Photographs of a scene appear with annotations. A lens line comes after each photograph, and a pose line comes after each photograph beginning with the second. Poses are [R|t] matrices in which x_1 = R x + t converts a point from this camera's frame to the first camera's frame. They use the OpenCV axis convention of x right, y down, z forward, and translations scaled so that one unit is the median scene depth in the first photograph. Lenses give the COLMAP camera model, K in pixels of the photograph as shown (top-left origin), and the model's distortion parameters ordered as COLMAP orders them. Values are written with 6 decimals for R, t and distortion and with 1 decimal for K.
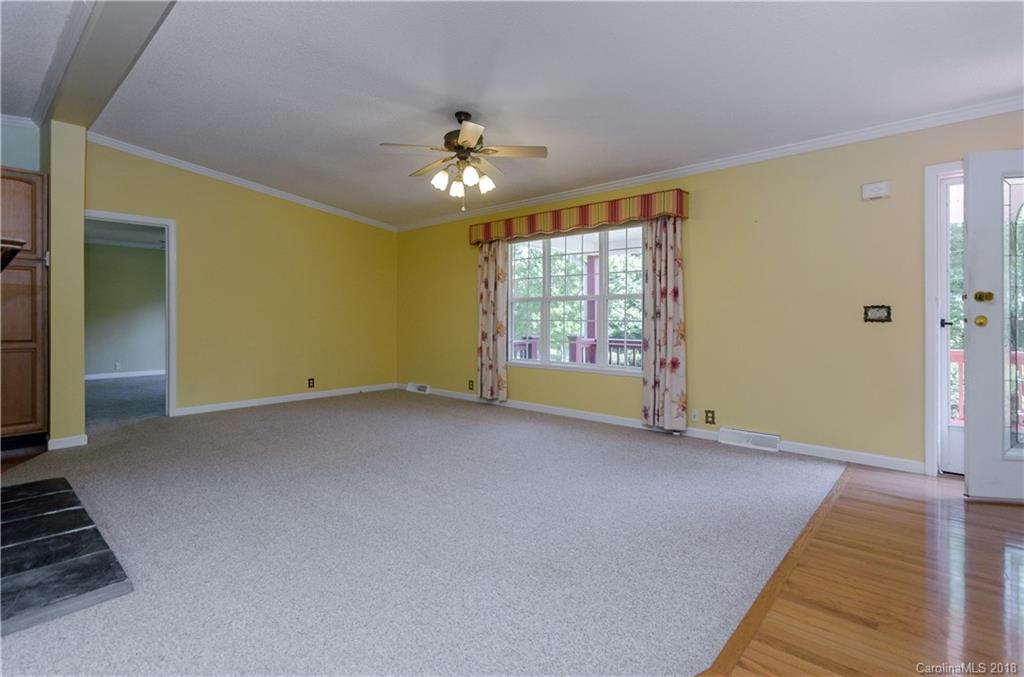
lens RADIAL K [[478.1, 0, 515.8], [0, 478.1, 333.7], [0, 0, 1]] dist [-0.000723, -0.000020]
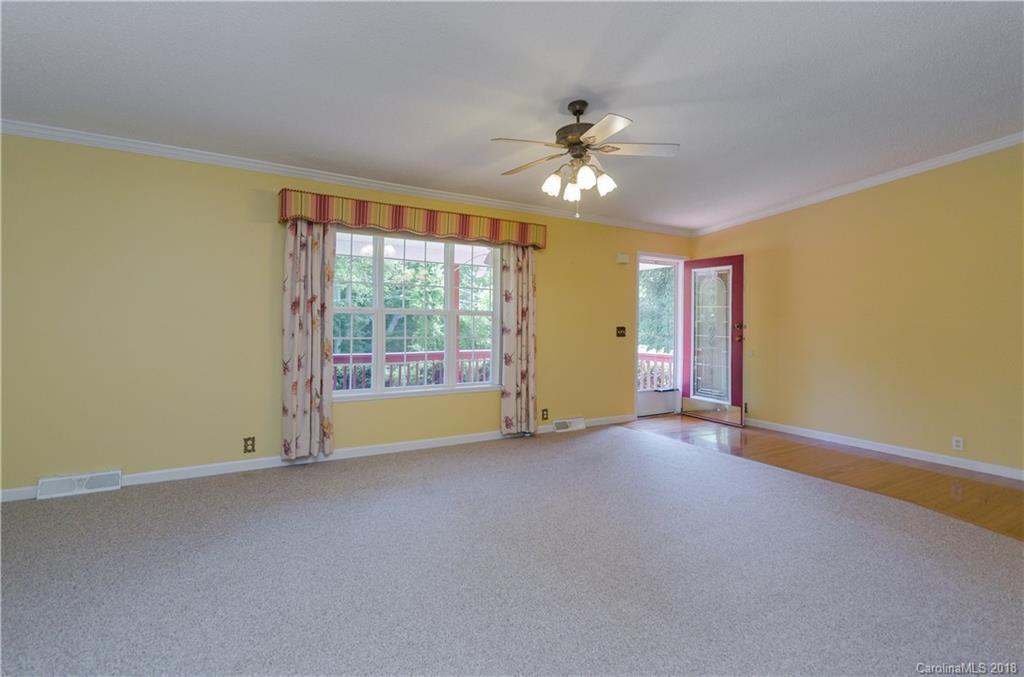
lens RADIAL K [[478.1, 0, 515.8], [0, 478.1, 333.7], [0, 0, 1]] dist [-0.000723, -0.000020]
pose [[0.321871, -0.001245, 0.946783, -0.692487], [0.031829, 0.999448, -0.009507, -0.021708], [-0.946248, 0.033195, 0.321733, 0.589777]]
